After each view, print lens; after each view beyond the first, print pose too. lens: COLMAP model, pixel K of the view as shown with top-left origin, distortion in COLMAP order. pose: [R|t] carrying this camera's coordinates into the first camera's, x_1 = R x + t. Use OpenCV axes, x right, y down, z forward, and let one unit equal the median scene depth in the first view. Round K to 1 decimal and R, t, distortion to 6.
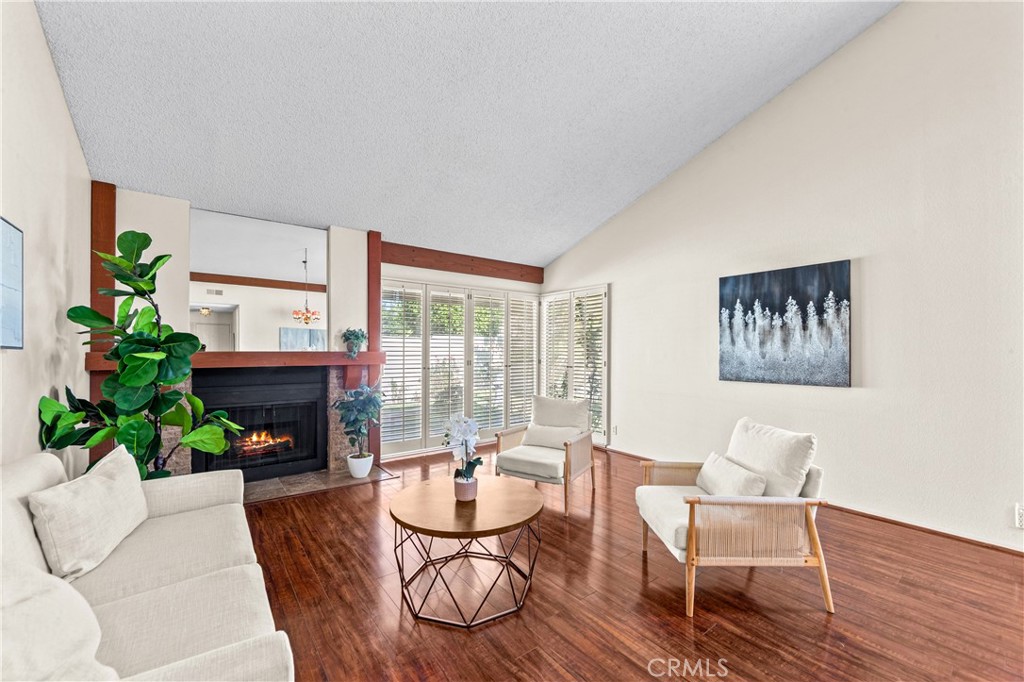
lens RADIAL K [[407.8, 0, 510.2], [0, 407.8, 344.5], [0, 0, 1]] dist [0.000239, -0.000259]
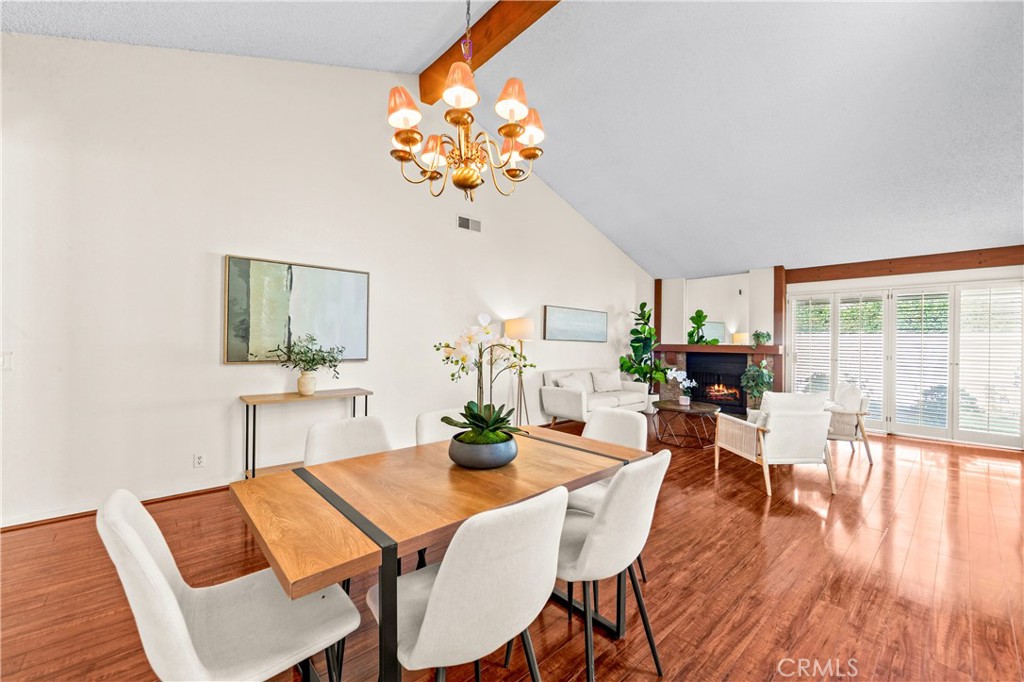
lens RADIAL K [[407.8, 0, 513.0], [0, 407.8, 340.1], [0, 0, 1]] dist [0.000239, -0.000259]
pose [[0.083857, -0.006123, -0.996459, 1.076610], [-0.001628, 0.999979, -0.006282, 0.008184], [0.996477, 0.002149, 0.083845, -0.099382]]
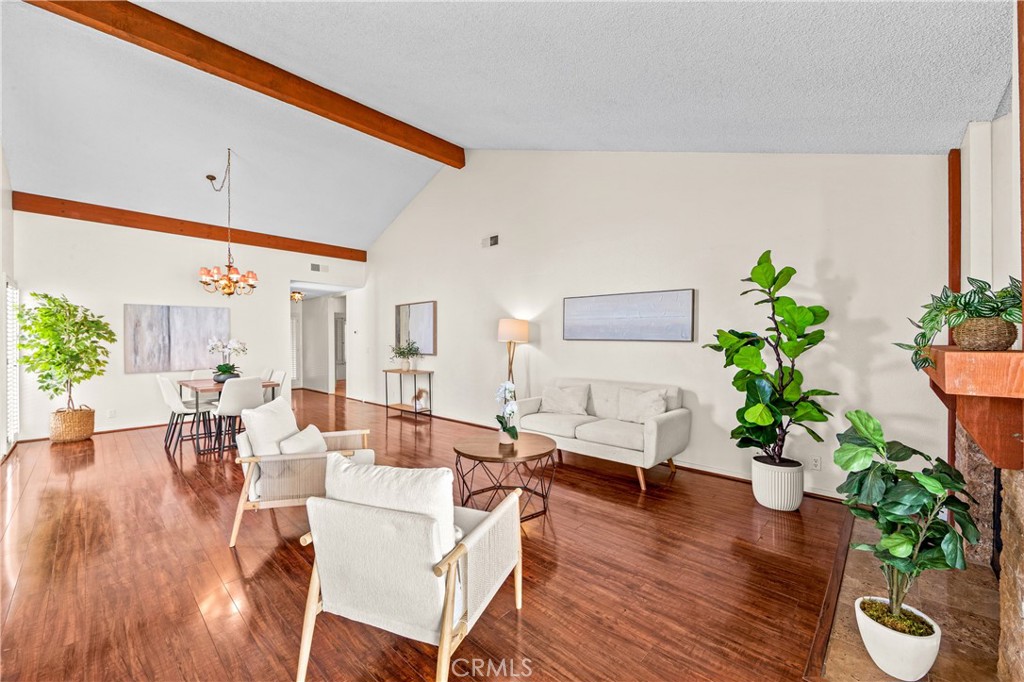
lens RADIAL K [[407.8, 0, 508.6], [0, 407.8, 343.4], [0, 0, 1]] dist [0.000239, -0.000259]
pose [[-0.988024, 0.001046, -0.154296, 0.064211], [0.001409, 0.999996, -0.002244, 0.010761], [0.154293, -0.002434, -0.988022, 1.213029]]
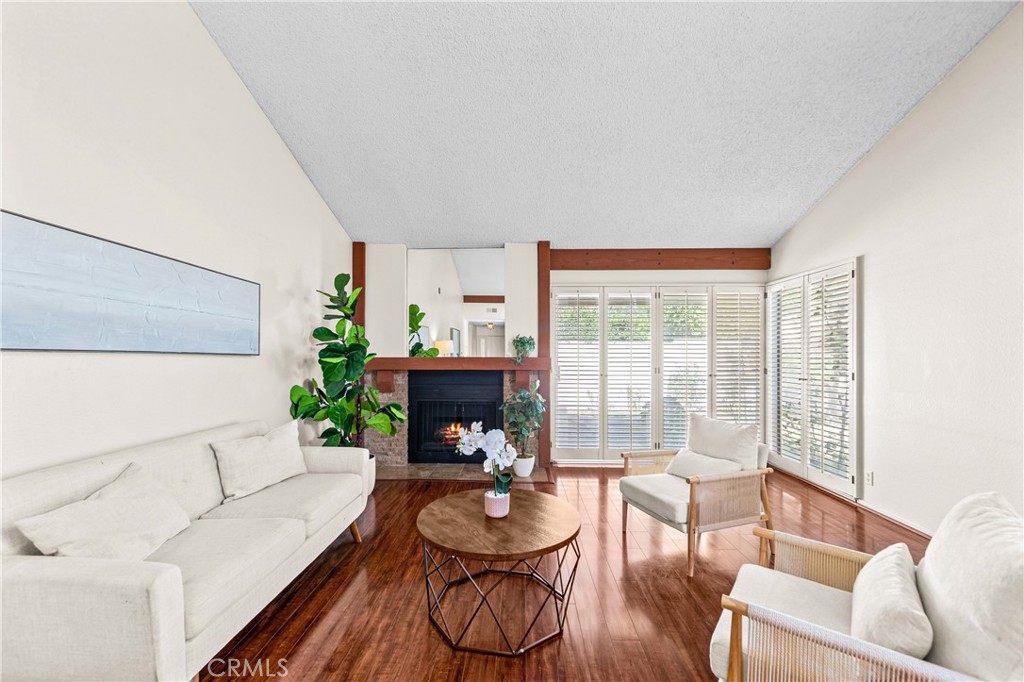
lens RADIAL K [[407.8, 0, 510.9], [0, 407.8, 350.2], [0, 0, 1]] dist [0.000239, -0.000259]
pose [[0.779623, -0.008291, -0.626194, 0.246241], [0.007543, 0.999964, -0.003848, 0.002309], [0.626204, -0.001723, 0.779658, 0.141647]]
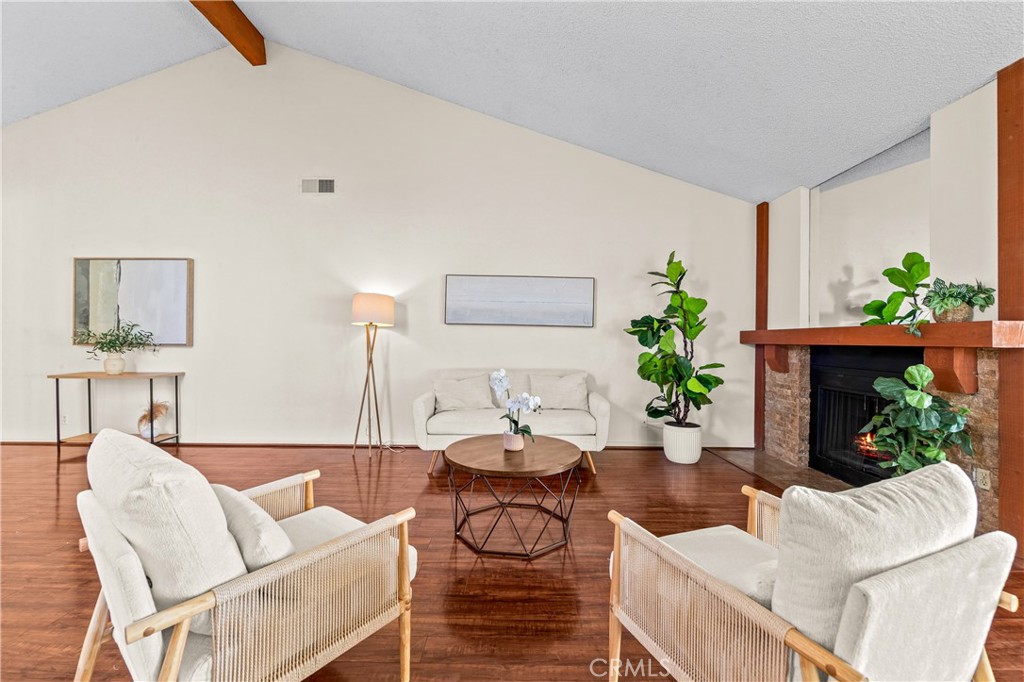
lens RADIAL K [[407.8, 0, 509.2], [0, 407.8, 341.4], [0, 0, 1]] dist [0.000239, -0.000259]
pose [[-0.617267, -0.005813, -0.786732, 0.393655], [-0.002207, 0.999982, -0.005657, 0.043874], [0.786751, -0.001756, -0.617268, 0.825387]]
